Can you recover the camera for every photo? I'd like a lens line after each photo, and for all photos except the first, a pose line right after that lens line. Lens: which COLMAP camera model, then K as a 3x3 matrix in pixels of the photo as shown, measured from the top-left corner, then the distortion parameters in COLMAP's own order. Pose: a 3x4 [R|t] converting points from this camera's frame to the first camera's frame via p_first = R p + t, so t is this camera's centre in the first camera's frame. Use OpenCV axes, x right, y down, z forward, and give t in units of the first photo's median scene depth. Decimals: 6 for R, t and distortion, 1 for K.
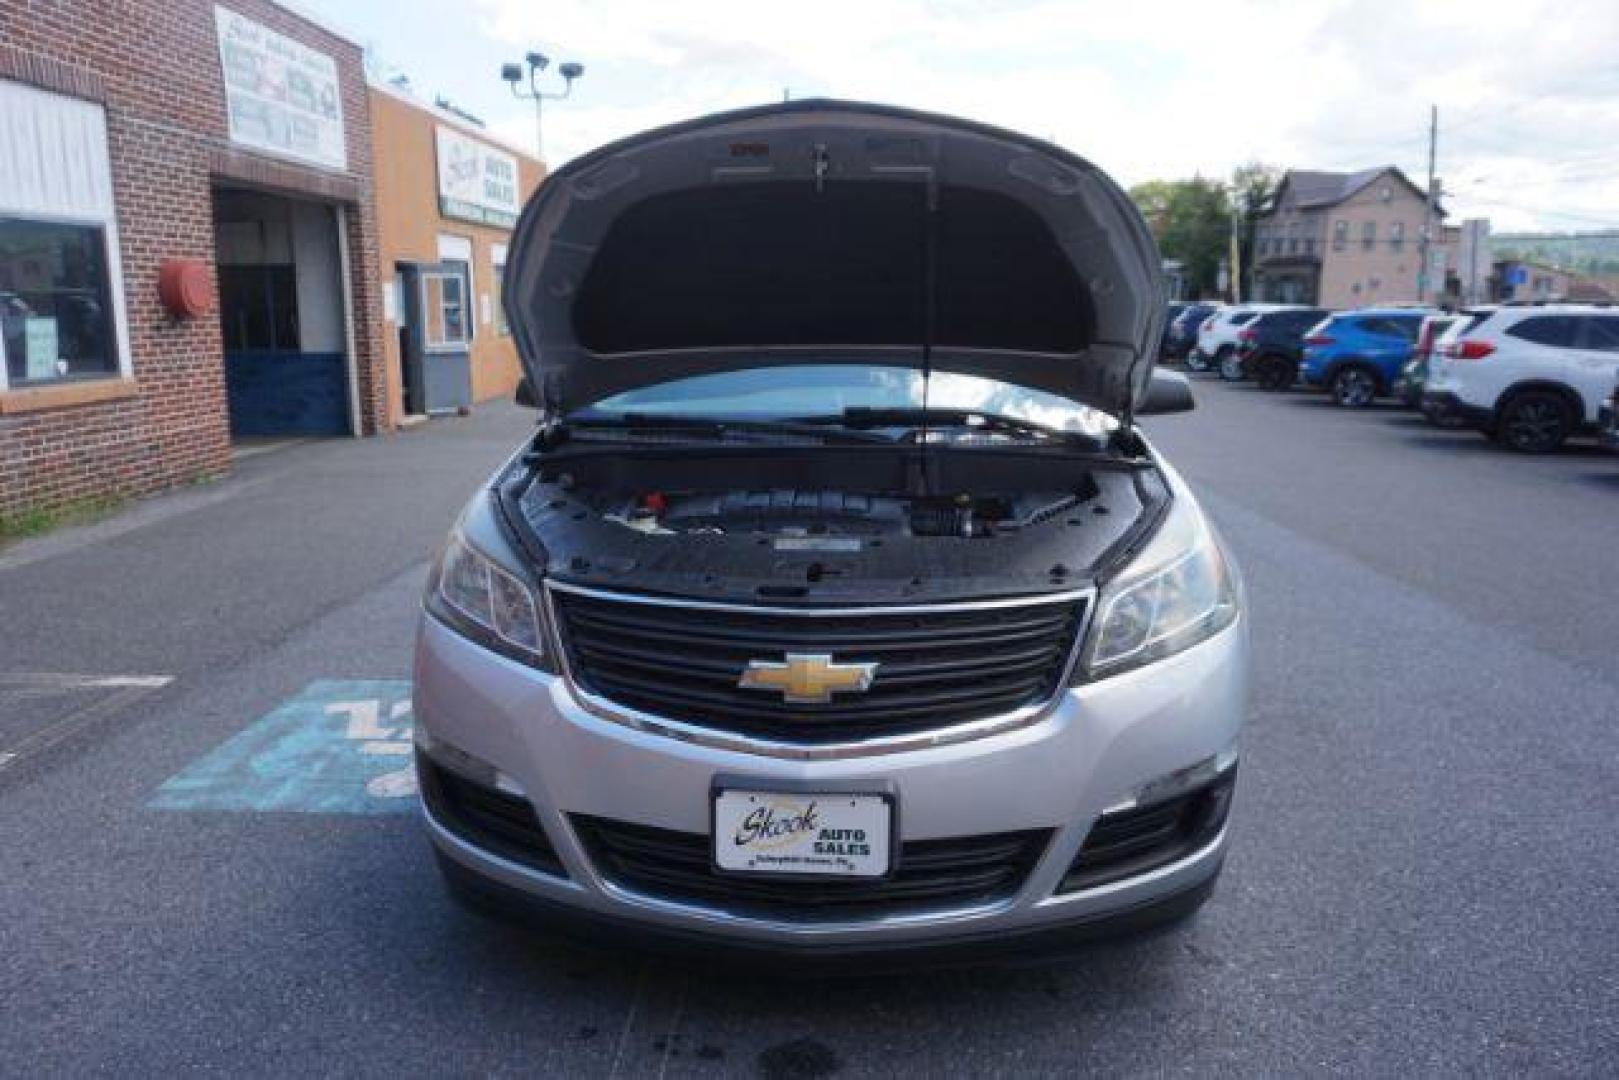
lens RADIAL K [[1141.2, 0, 817.5], [0, 1141.2, 544.9], [0, 0, 1]] dist [-0.035566, 0.017129]
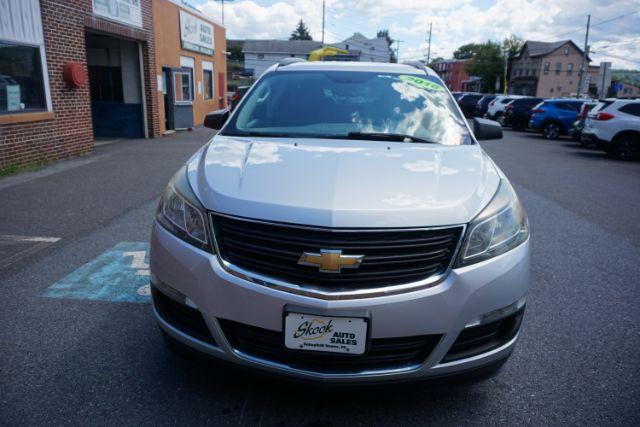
lens RADIAL K [[451.1, 0, 317.9], [0, 451.1, 213.0], [0, 0, 1]] dist [-0.035566, 0.017129]
pose [[0.999081, 0.035035, -0.024678, -0.008574], [-0.033536, 0.997711, 0.058722, -0.012601], [0.026679, -0.057841, 0.997969, 0.100544]]
